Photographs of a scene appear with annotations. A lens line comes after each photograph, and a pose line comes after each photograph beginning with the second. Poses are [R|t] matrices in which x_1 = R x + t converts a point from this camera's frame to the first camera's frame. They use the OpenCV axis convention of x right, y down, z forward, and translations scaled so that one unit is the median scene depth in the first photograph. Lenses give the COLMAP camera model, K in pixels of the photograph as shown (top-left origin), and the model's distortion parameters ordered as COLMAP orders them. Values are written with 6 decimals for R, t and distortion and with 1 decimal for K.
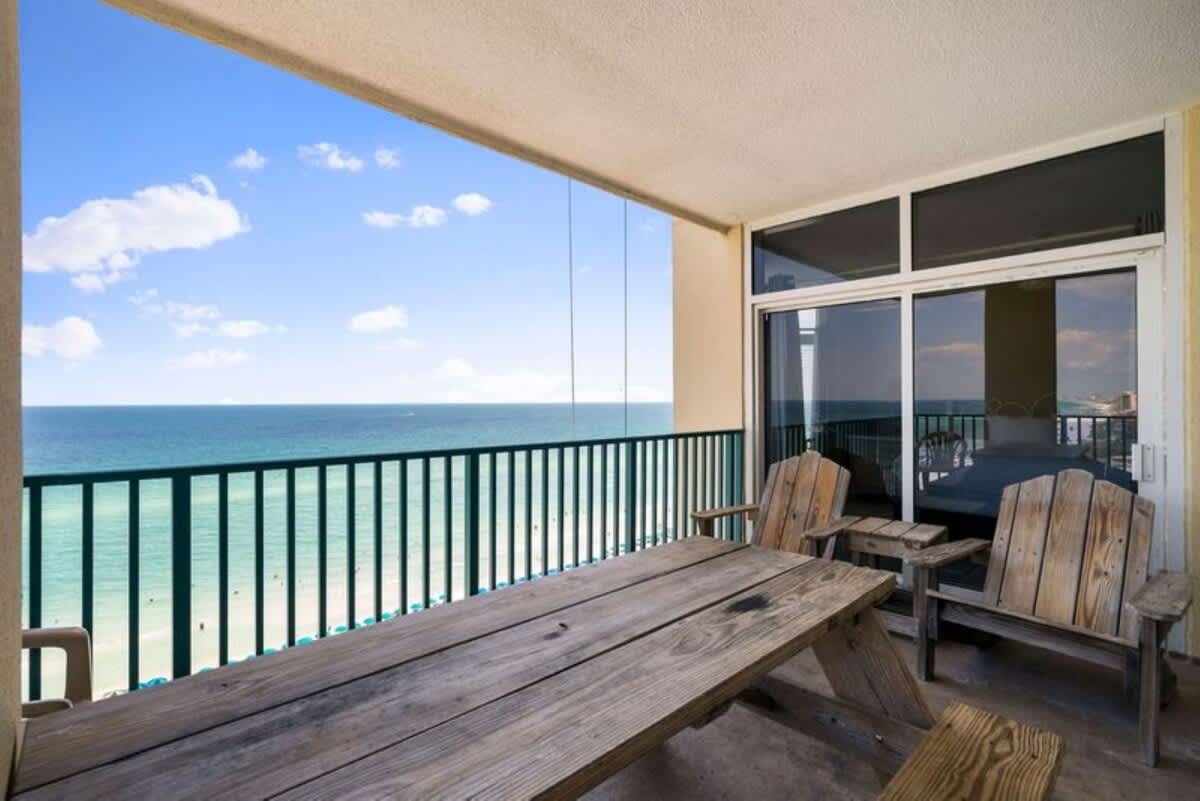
lens RADIAL K [[552.0, 0, 599.0], [0, 552.0, 405.5], [0, 0, 1]] dist [-0.000942, -0.001572]
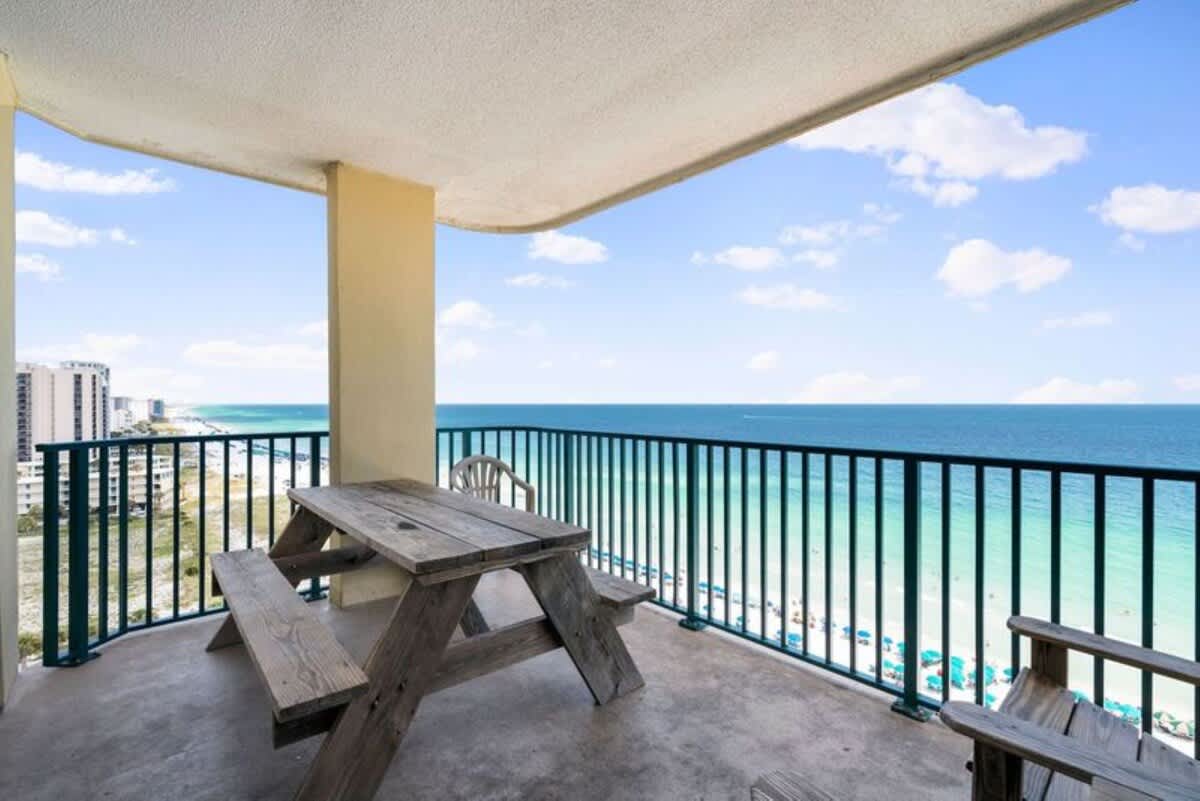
lens RADIAL K [[552.0, 0, 598.1], [0, 552.0, 397.8], [0, 0, 1]] dist [-0.000942, -0.001572]
pose [[-0.071094, 0.000962, -0.997469, 0.870507], [-0.000655, 0.999999, 0.001011, -0.010779], [0.997469, 0.000725, -0.071093, 0.784217]]
